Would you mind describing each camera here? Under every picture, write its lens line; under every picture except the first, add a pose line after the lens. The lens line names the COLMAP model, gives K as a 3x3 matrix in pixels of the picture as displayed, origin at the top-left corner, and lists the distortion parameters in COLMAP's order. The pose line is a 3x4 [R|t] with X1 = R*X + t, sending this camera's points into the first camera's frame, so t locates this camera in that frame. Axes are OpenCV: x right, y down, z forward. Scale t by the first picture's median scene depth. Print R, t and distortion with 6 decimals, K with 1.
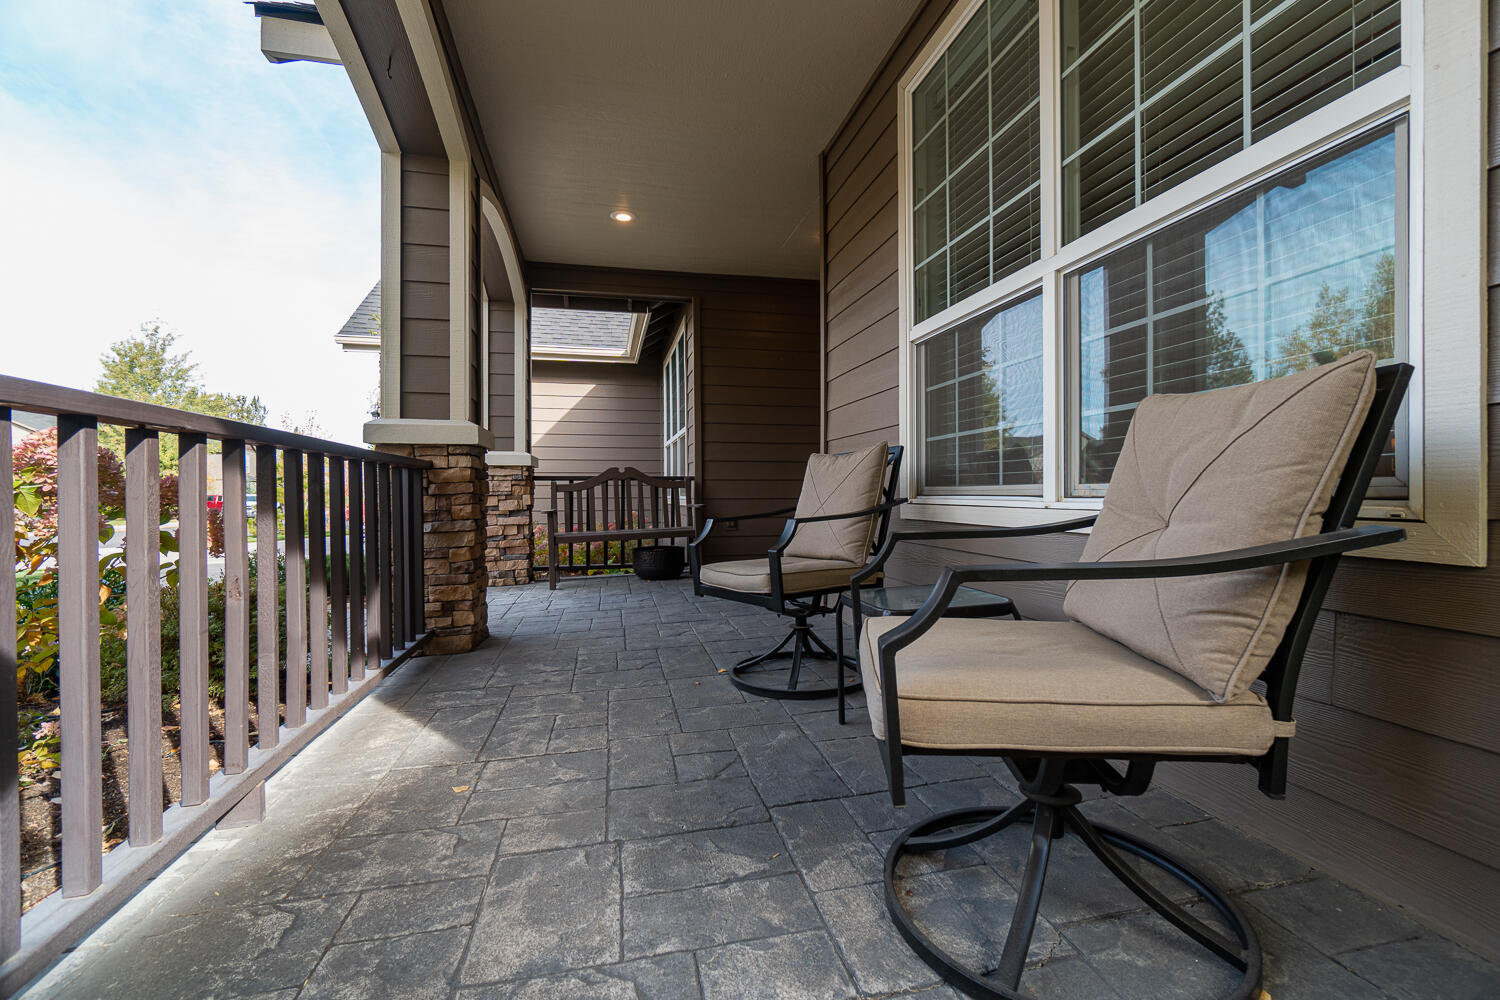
lens RADIAL K [[646.2, 0, 755.0], [0, 646.2, 495.6], [0, 0, 1]] dist [-0.003348, 0.000918]
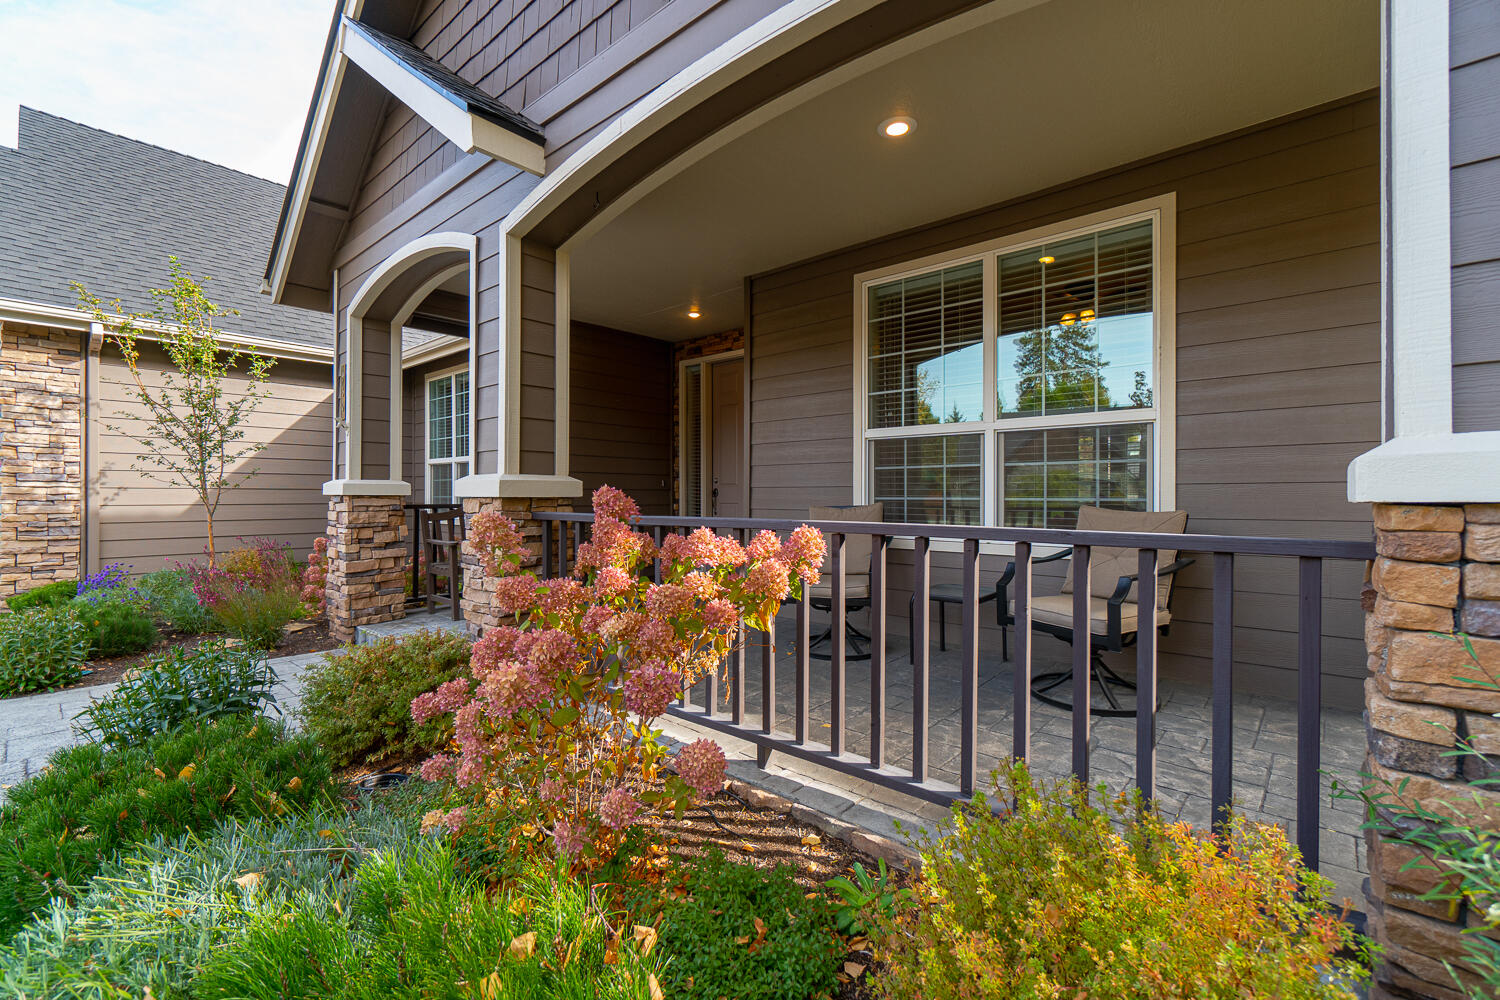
lens RADIAL K [[646.2, 0, 755.0], [0, 646.2, 495.6], [0, 0, 1]] dist [-0.003348, 0.000918]
pose [[0.809570, 0.007421, 0.586976, -0.501572], [-0.006295, 0.999972, -0.003961, -0.045619], [-0.586989, -0.000488, 0.809595, -0.083558]]
